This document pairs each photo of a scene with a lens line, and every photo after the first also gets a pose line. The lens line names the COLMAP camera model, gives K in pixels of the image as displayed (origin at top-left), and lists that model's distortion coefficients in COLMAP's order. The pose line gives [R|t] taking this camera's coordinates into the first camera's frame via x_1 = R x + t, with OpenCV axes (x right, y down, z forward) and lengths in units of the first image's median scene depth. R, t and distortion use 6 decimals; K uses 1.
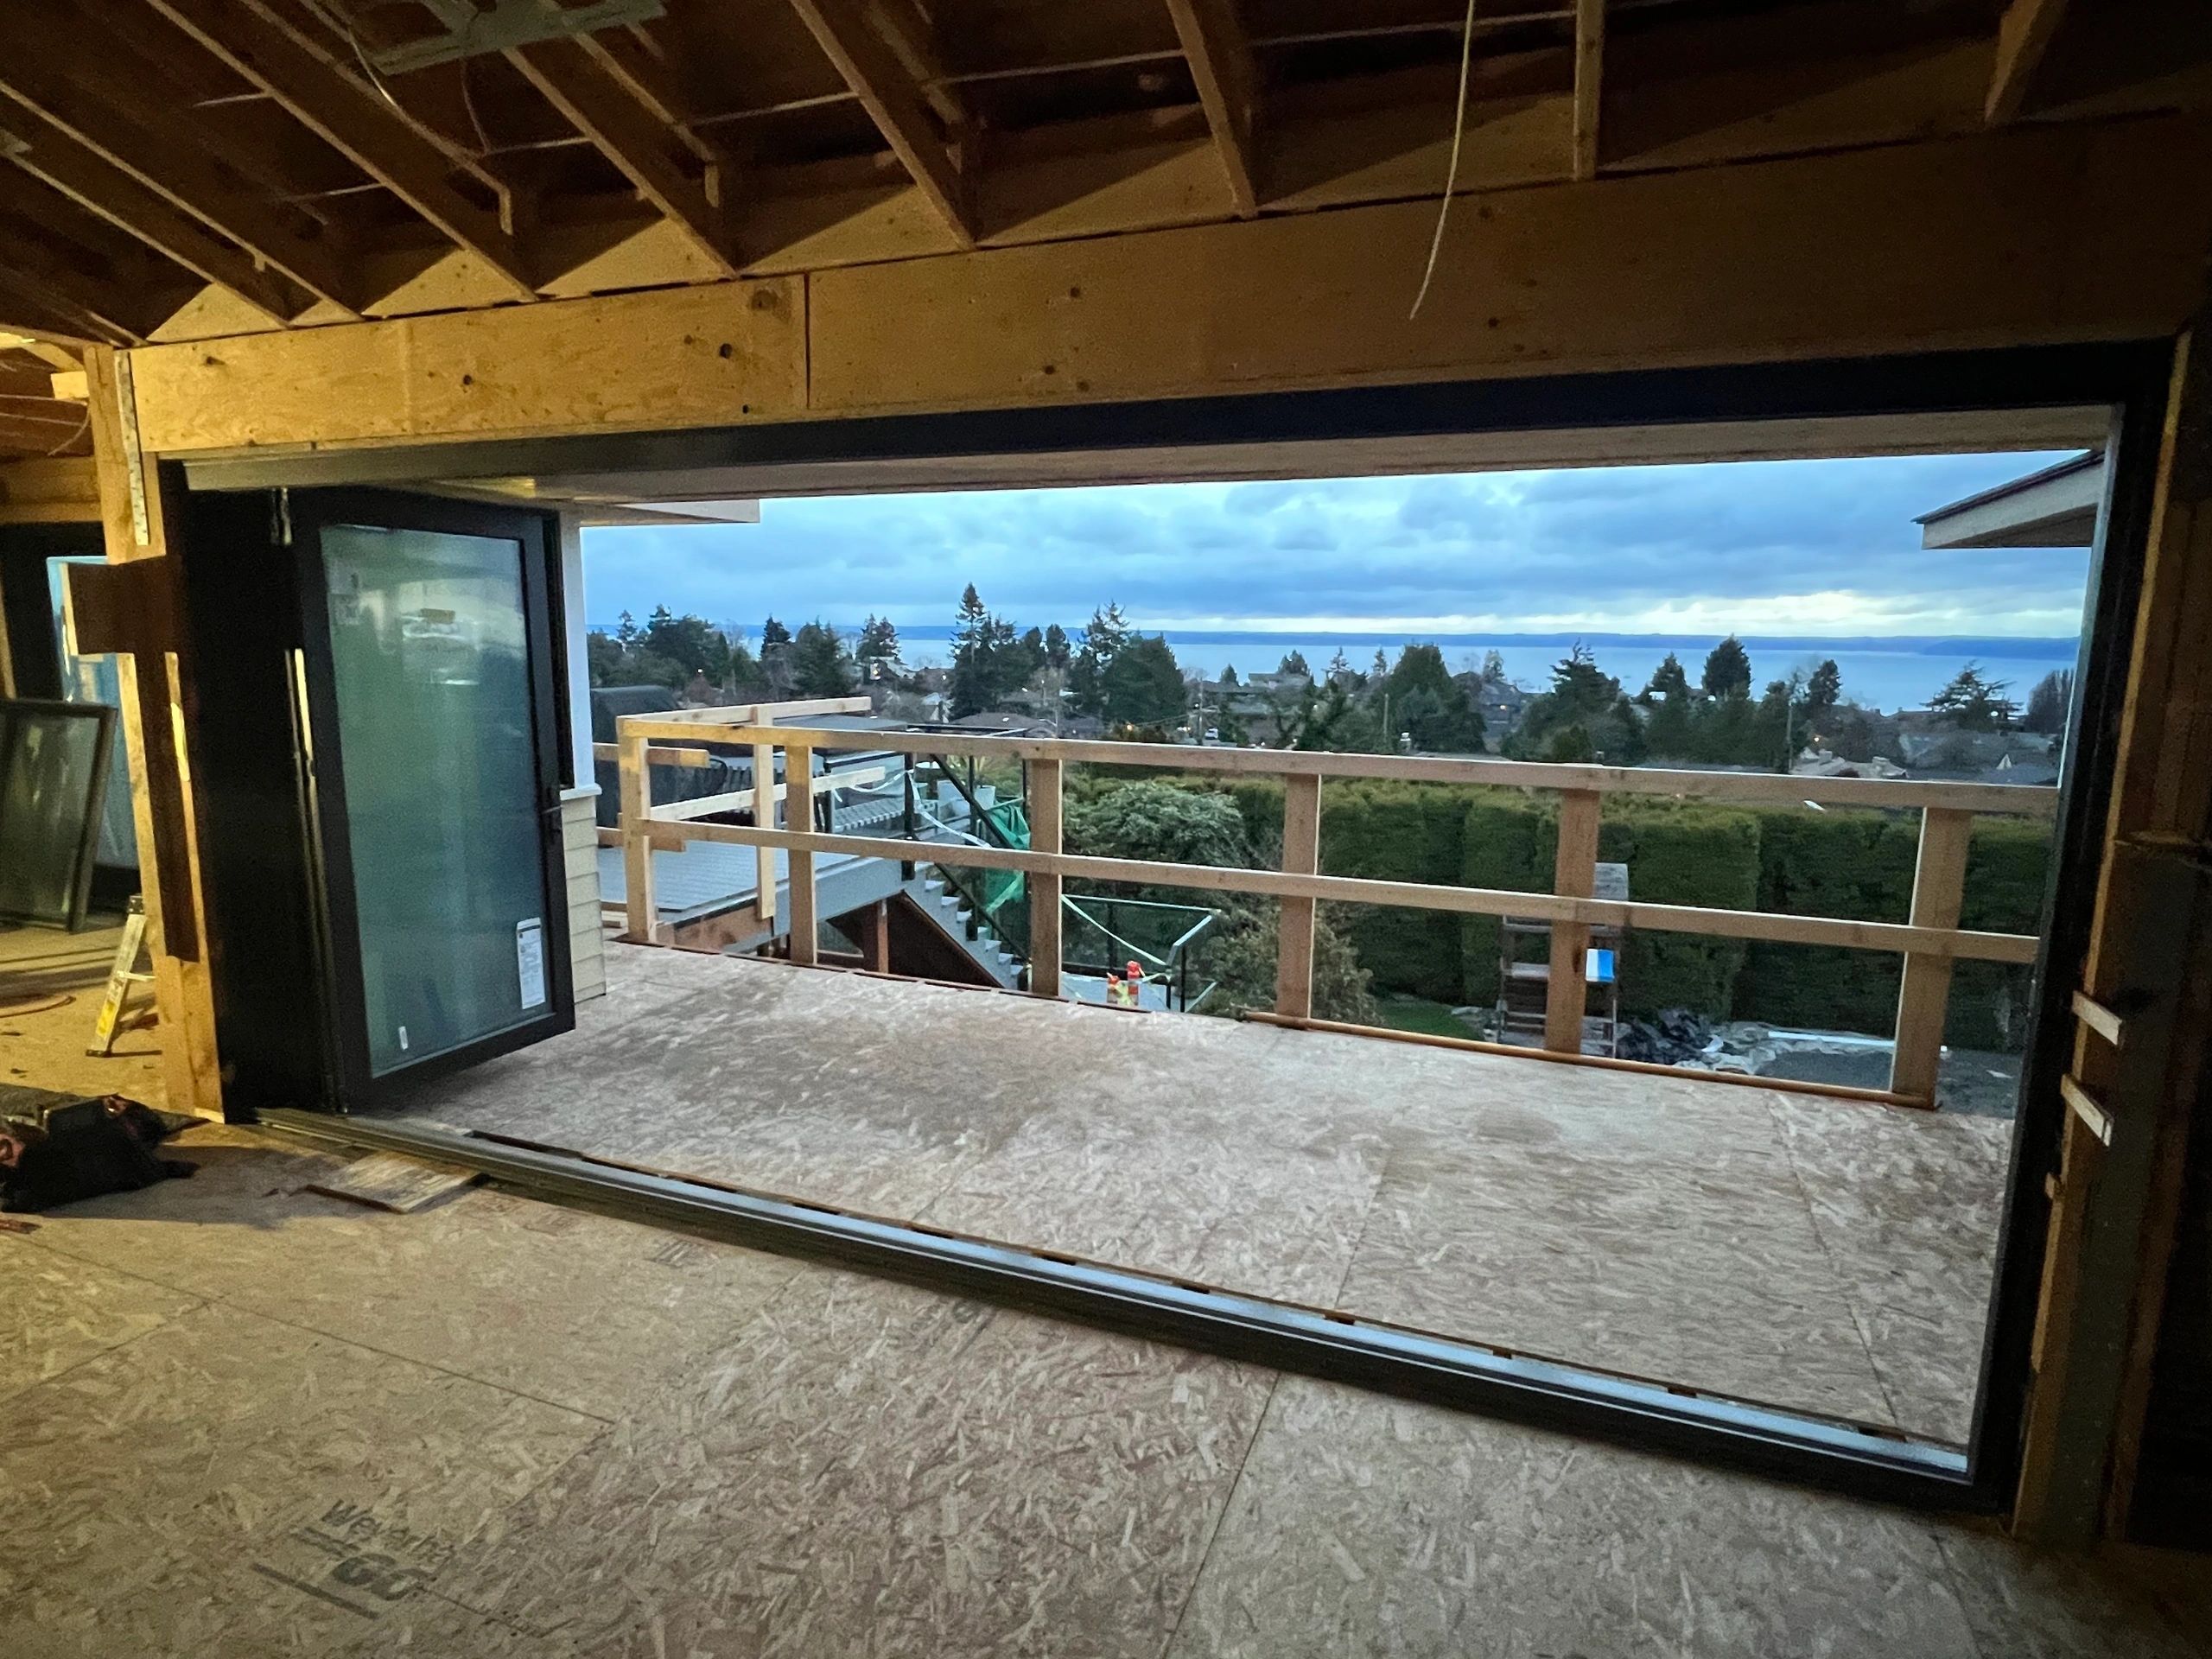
lens RADIAL K [[1204.4, 0, 1096.8], [0, 1204.4, 831.0], [0, 0, 1]] dist [-0.007319, -0.000526]
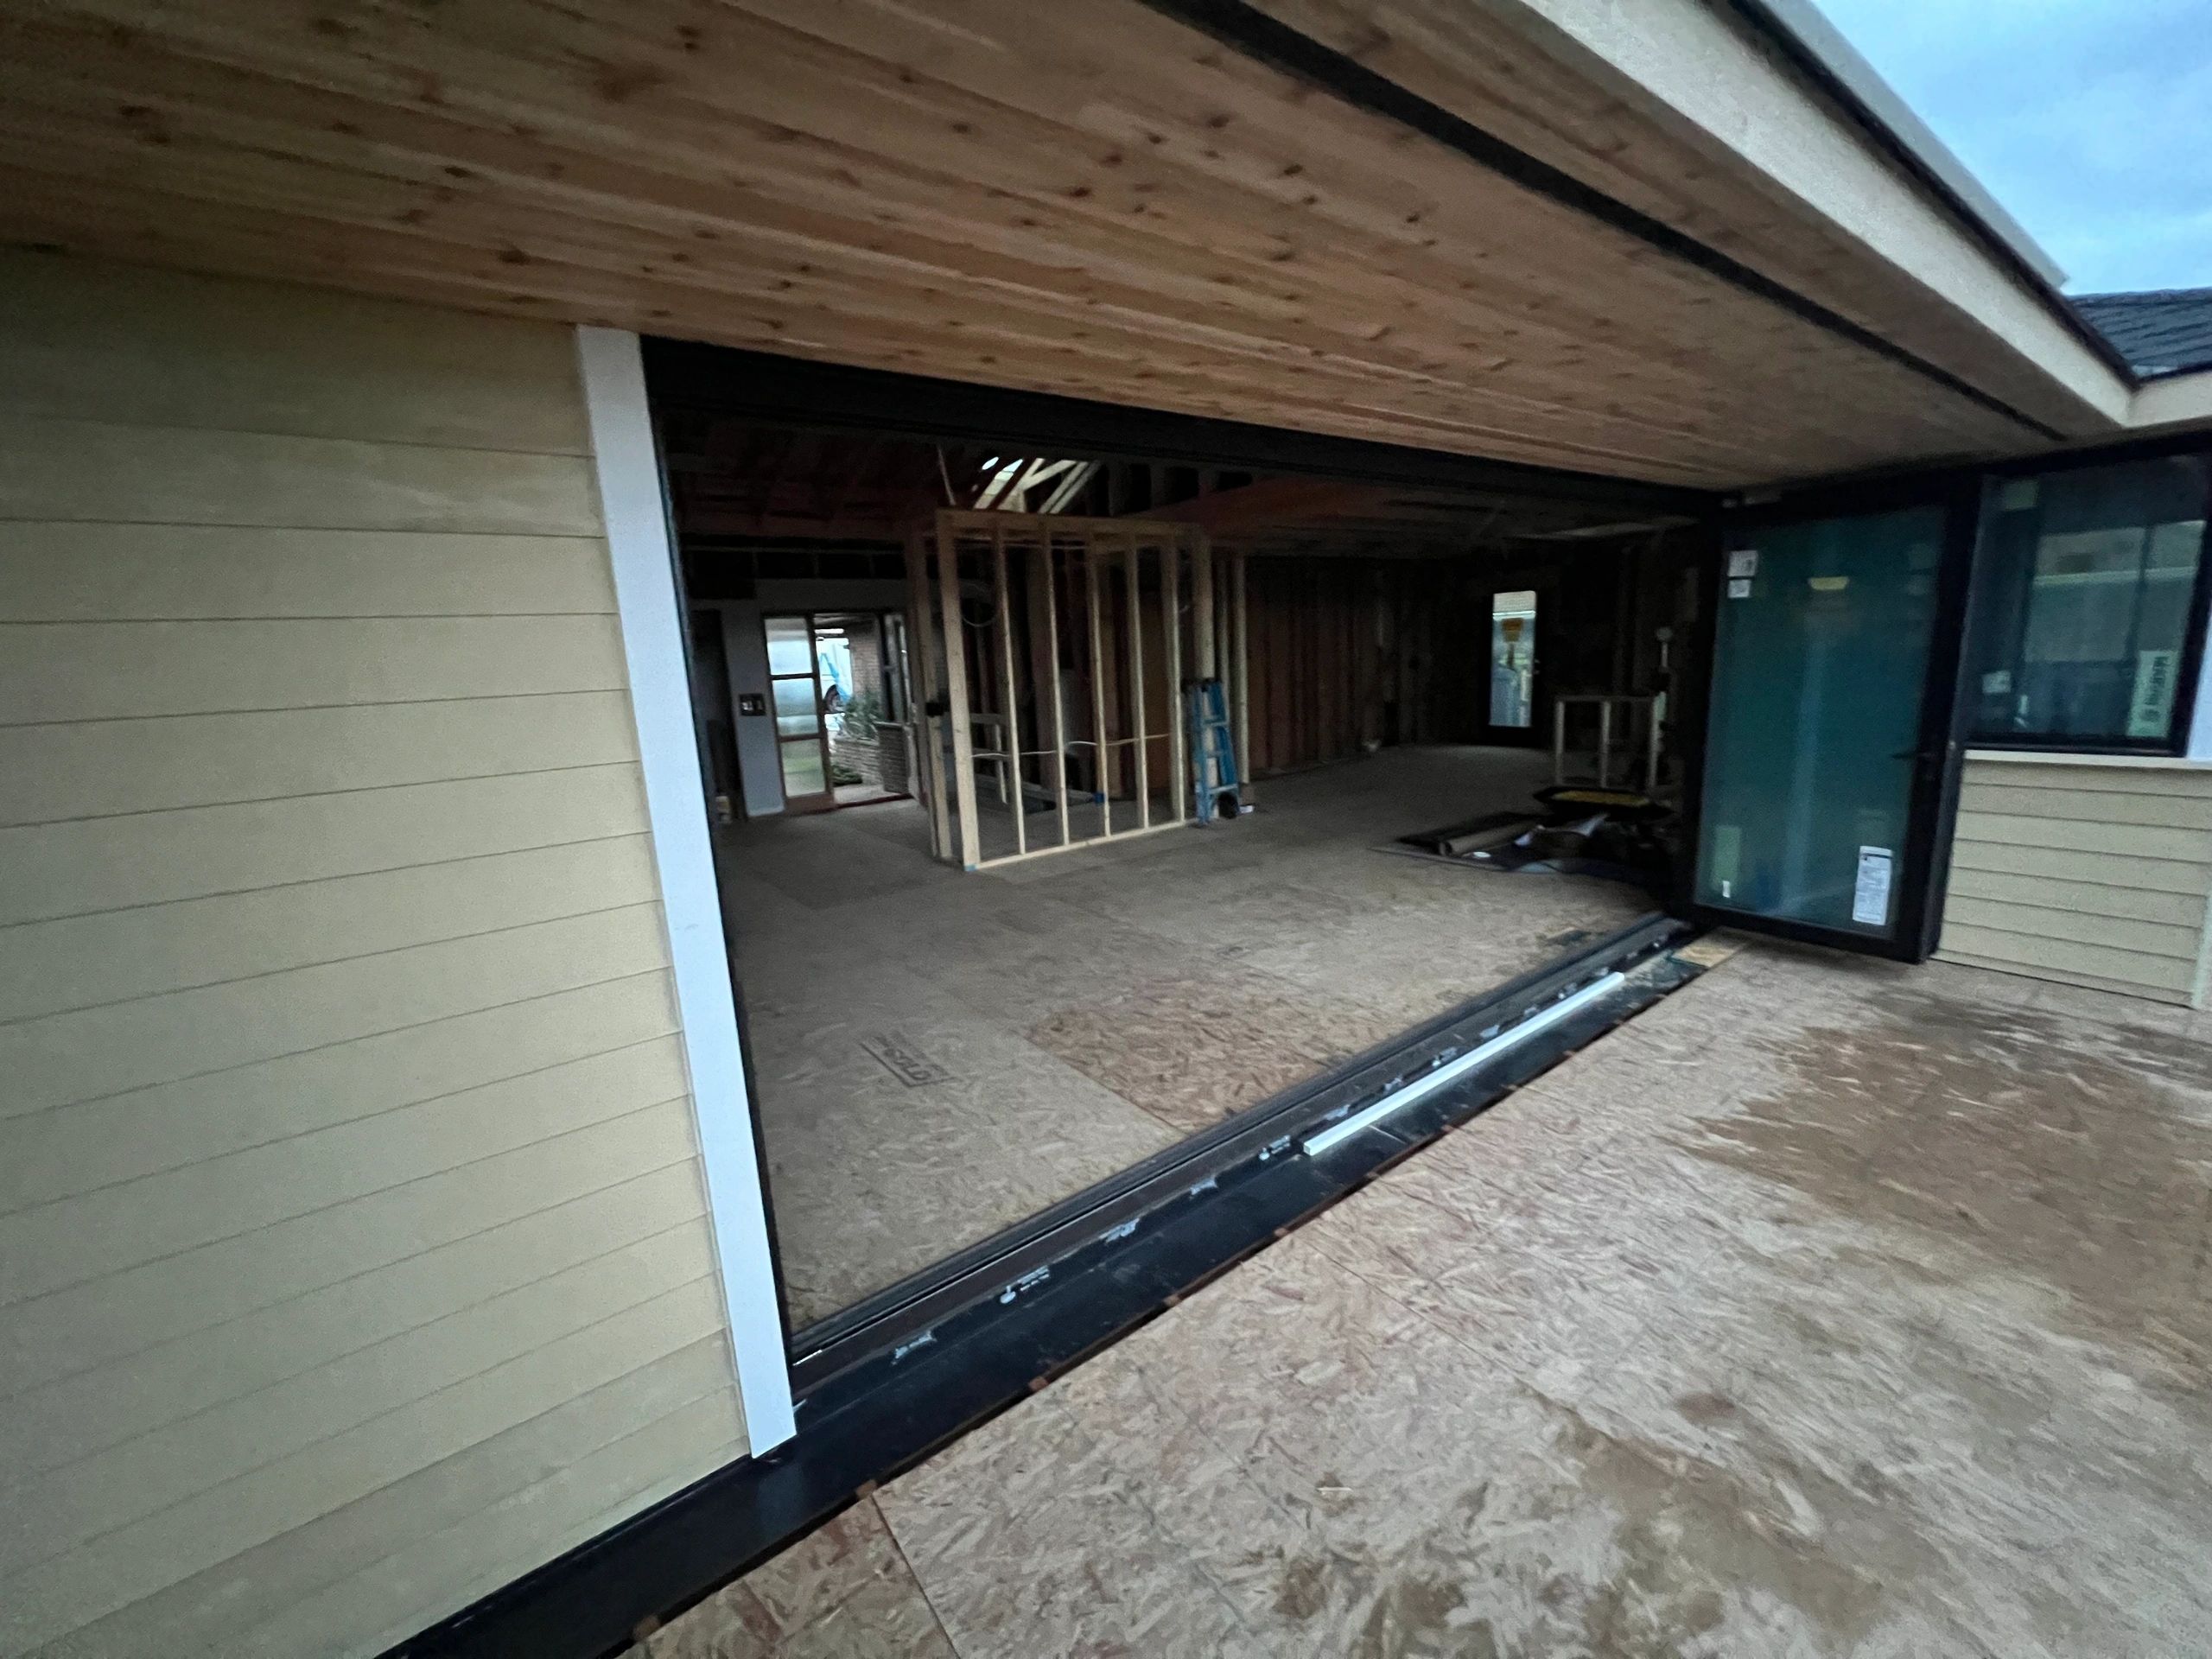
lens RADIAL K [[889.6, 0, 1096.0], [0, 889.6, 817.8], [0, 0, 1]] dist [0.004493, -0.001521]
pose [[-0.531436, 0.177114, -0.828376, 0.612985], [-0.090279, 0.960487, 0.263278, -0.108643], [0.842274, 0.214700, -0.494447, 0.804358]]
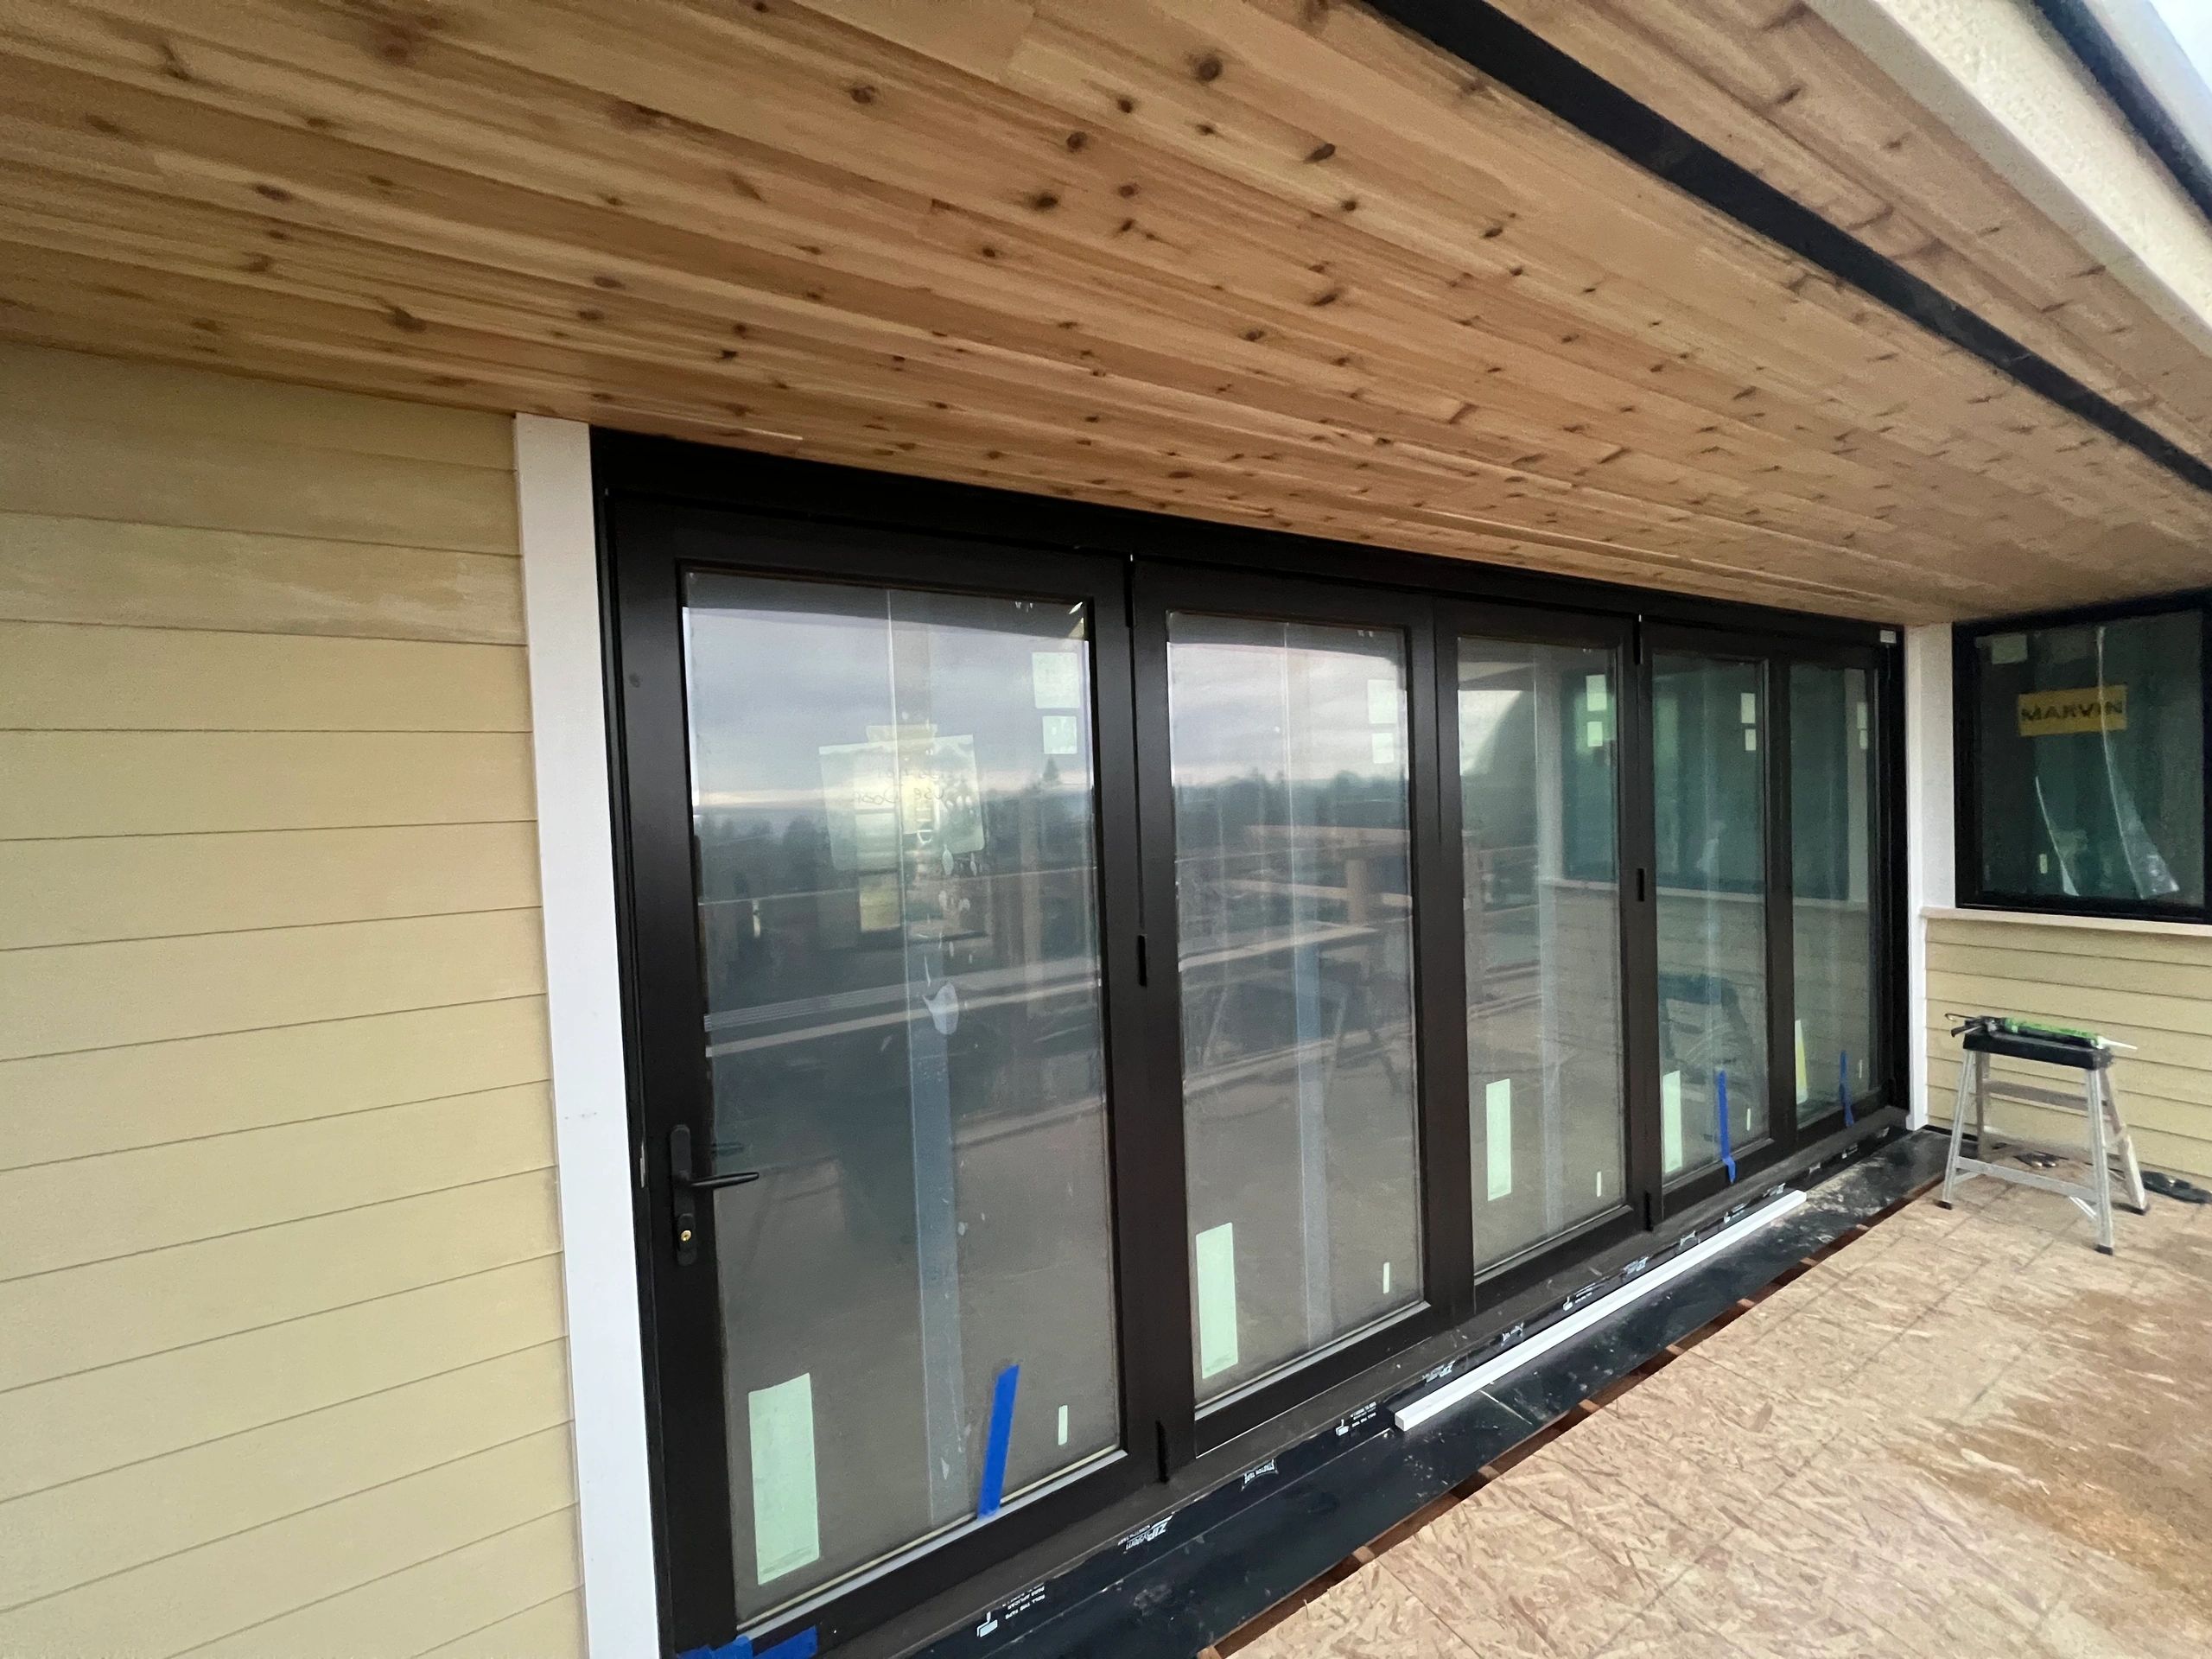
lens RADIAL K [[889.6, 0, 1094.7], [0, 889.6, 816.0], [0, 0, 1]] dist [0.004493, -0.001521]
pose [[-0.619815, 0.034726, -0.783980, 0.528618], [-0.096922, 0.987984, 0.120388, -0.102899], [0.778740, 0.150603, -0.609001, 0.786809]]
